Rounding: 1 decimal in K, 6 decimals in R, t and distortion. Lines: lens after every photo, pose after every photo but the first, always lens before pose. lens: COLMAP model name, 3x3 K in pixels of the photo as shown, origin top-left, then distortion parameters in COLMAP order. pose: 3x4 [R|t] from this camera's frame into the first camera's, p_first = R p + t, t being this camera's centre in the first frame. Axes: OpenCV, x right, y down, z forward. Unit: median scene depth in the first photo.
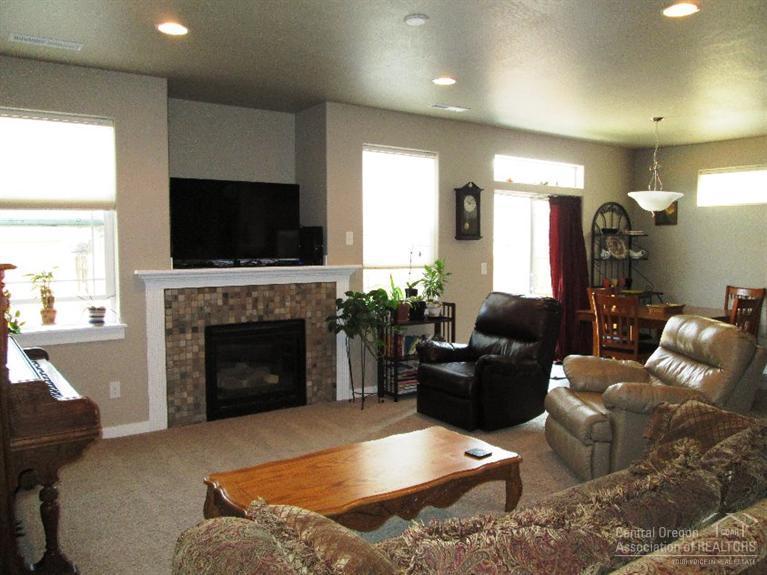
lens RADIAL K [[633.9, 0, 383.5], [0, 633.9, 287.5], [0, 0, 1]] dist [-0.060410, 0.000762]
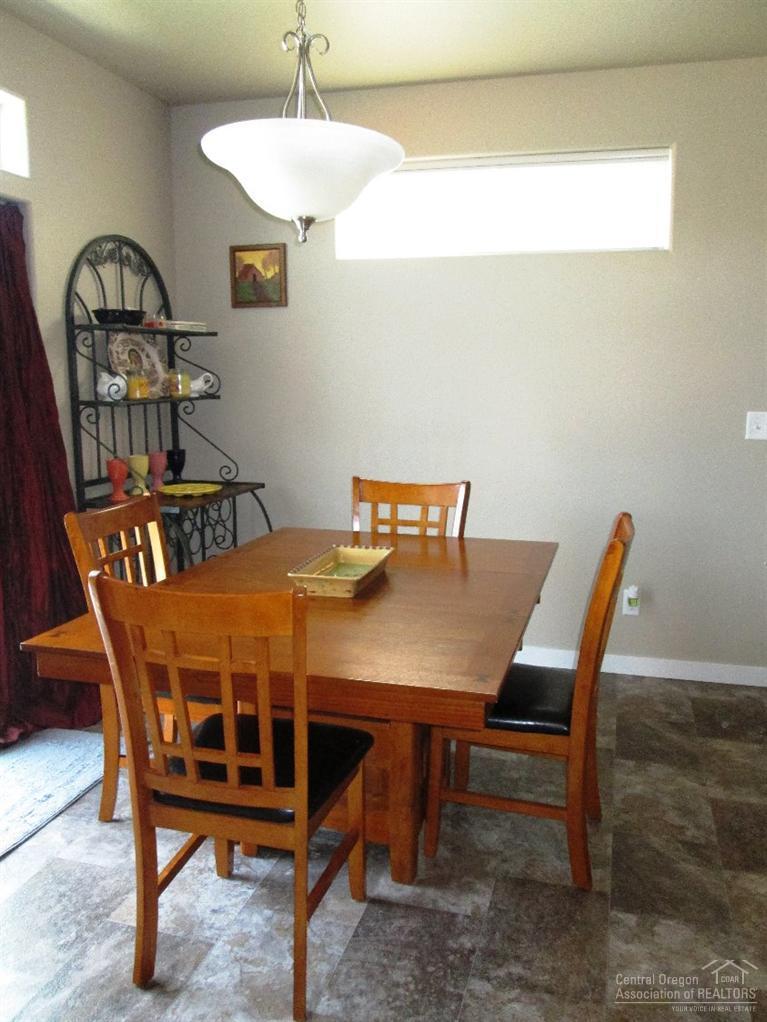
lens RADIAL K [[844.7, 0, 383.5], [0, 844.7, 511.0], [0, 0, 1]] dist [-0.060410, 0.000762]
pose [[0.781677, -0.106946, 0.614446, 0.180376], [0.041225, 0.991894, 0.120196, -0.034290], [-0.622319, -0.068624, 0.779750, 0.543735]]
